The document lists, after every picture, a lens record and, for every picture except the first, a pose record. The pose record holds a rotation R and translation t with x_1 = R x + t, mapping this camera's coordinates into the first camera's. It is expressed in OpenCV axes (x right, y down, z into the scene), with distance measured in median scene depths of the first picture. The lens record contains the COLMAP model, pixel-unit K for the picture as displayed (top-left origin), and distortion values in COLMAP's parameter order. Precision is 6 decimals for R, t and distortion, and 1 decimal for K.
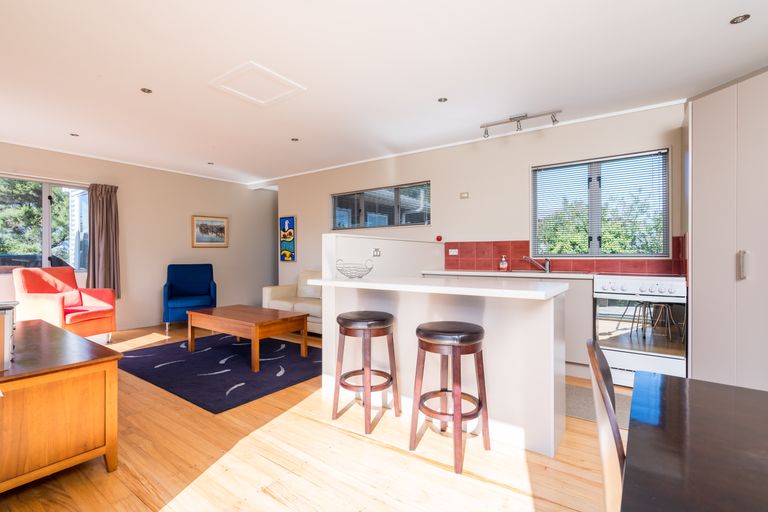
lens RADIAL K [[357.9, 0, 387.5], [0, 357.9, 257.3], [0, 0, 1]] dist [-0.001411, 0.000001]
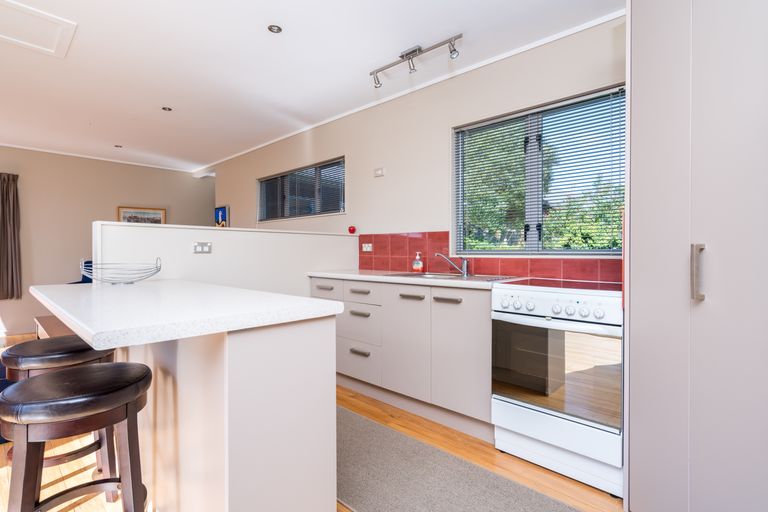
lens RADIAL K [[367.8, 0, 384.0], [0, 367.8, 256.0], [0, 0, 1]] dist [-0.001841, 0.000678]
pose [[0.990408, 0.003819, -0.138120, 0.328299], [-0.002612, 0.999957, 0.008919, -0.003401], [0.138148, -0.008473, 0.990375, 0.224106]]
